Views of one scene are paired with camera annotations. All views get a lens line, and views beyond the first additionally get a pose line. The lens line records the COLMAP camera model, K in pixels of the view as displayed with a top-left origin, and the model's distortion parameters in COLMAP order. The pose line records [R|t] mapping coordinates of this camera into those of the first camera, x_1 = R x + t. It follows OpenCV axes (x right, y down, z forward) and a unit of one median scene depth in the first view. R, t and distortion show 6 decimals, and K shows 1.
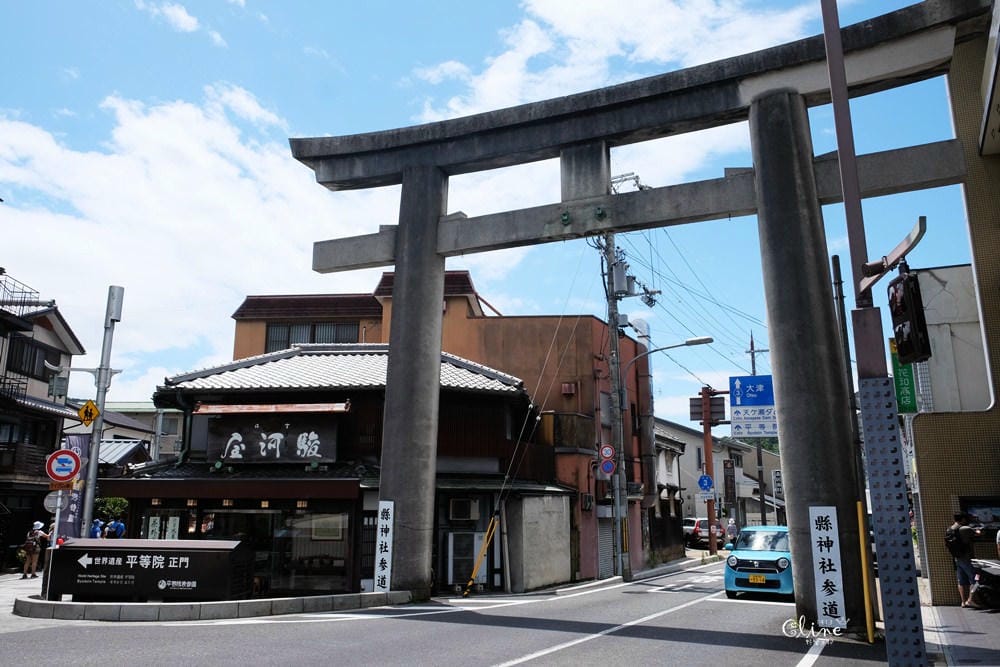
lens RADIAL K [[781.8, 0, 505.2], [0, 781.8, 330.4], [0, 0, 1]] dist [-0.047273, 0.017563]
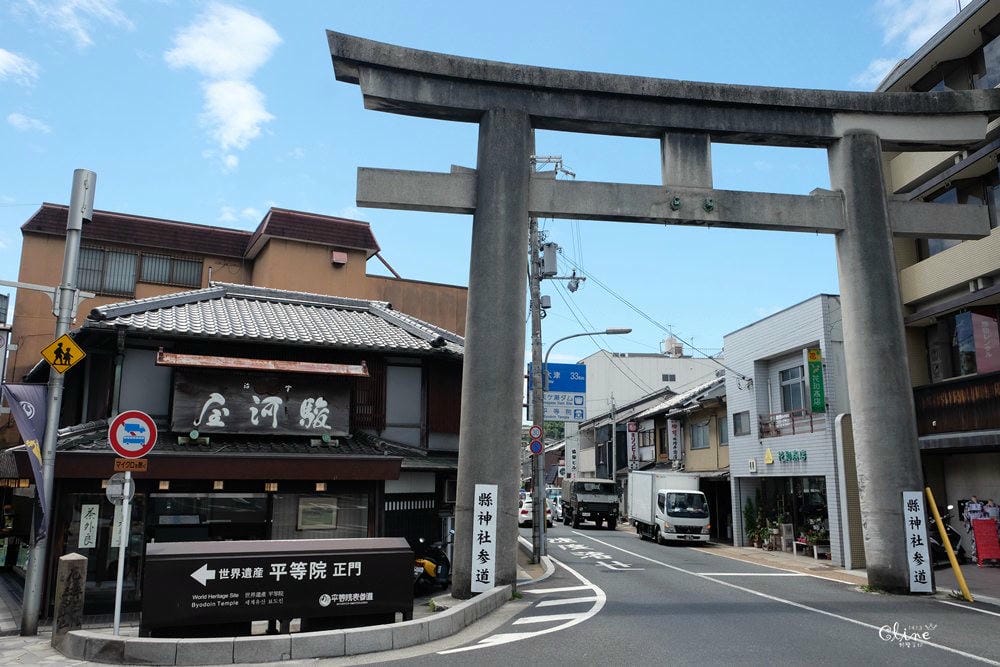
lens RADIAL K [[781.8, 0, 501.4], [0, 781.8, 333.5], [0, 0, 1]] dist [-0.047273, 0.017563]
pose [[0.850969, 0.101198, 0.515374, -0.601627], [-0.120861, 0.992659, 0.004645, 0.043496], [-0.511121, -0.066241, 0.856953, 0.248024]]
